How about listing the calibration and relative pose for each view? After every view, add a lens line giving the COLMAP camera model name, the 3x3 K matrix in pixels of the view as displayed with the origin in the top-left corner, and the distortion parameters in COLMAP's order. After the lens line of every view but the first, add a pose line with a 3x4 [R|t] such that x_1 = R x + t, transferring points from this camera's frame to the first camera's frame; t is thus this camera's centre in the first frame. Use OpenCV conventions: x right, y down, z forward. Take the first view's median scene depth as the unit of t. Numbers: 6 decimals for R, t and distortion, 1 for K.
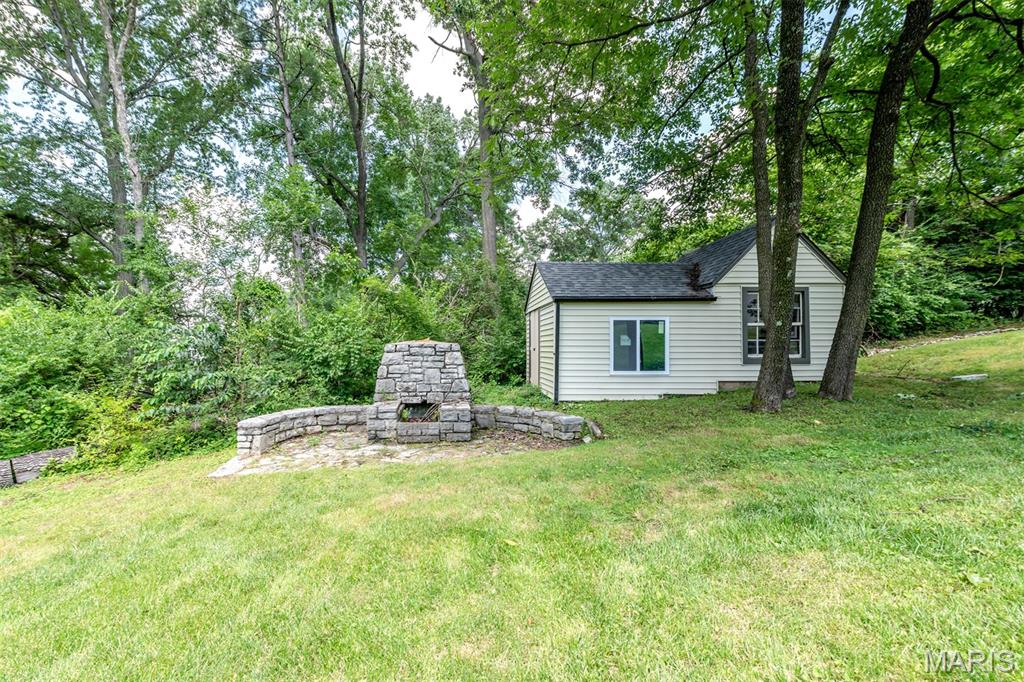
lens RADIAL K [[410.1, 0, 507.8], [0, 410.1, 345.8], [0, 0, 1]] dist [-0.000426, 0.000147]
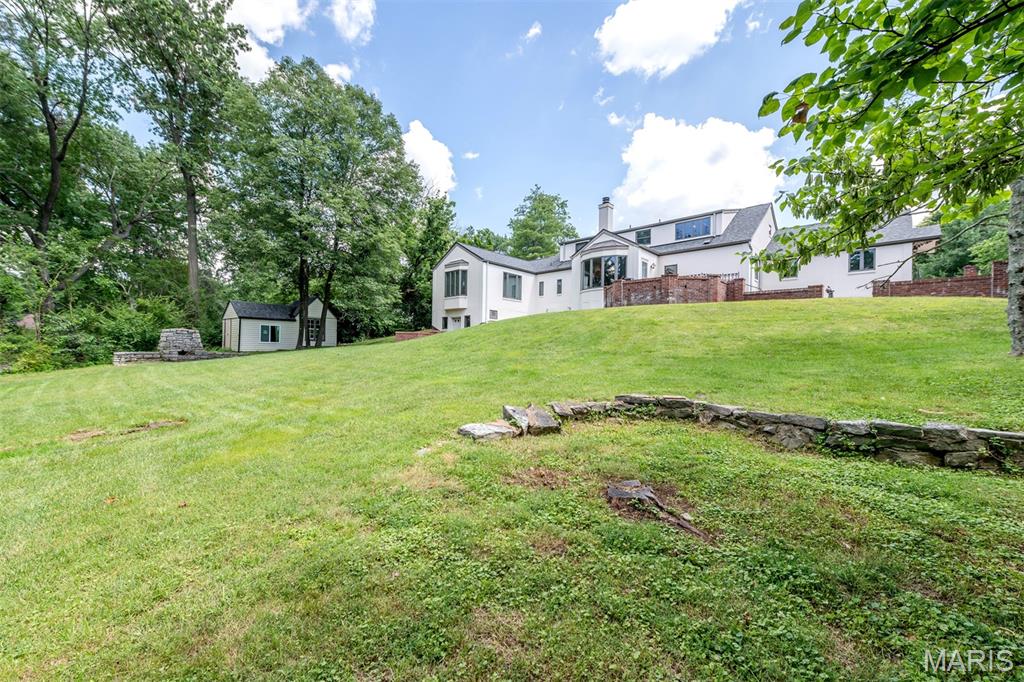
lens RADIAL K [[410.1, 0, 507.8], [0, 410.1, 345.8], [0, 0, 1]] dist [-0.000426, 0.000147]
pose [[0.750256, 0.022164, 0.660776, -0.285480], [-0.023878, 0.999694, -0.006420, 0.049905], [-0.660716, -0.010962, 0.750556, -1.886118]]
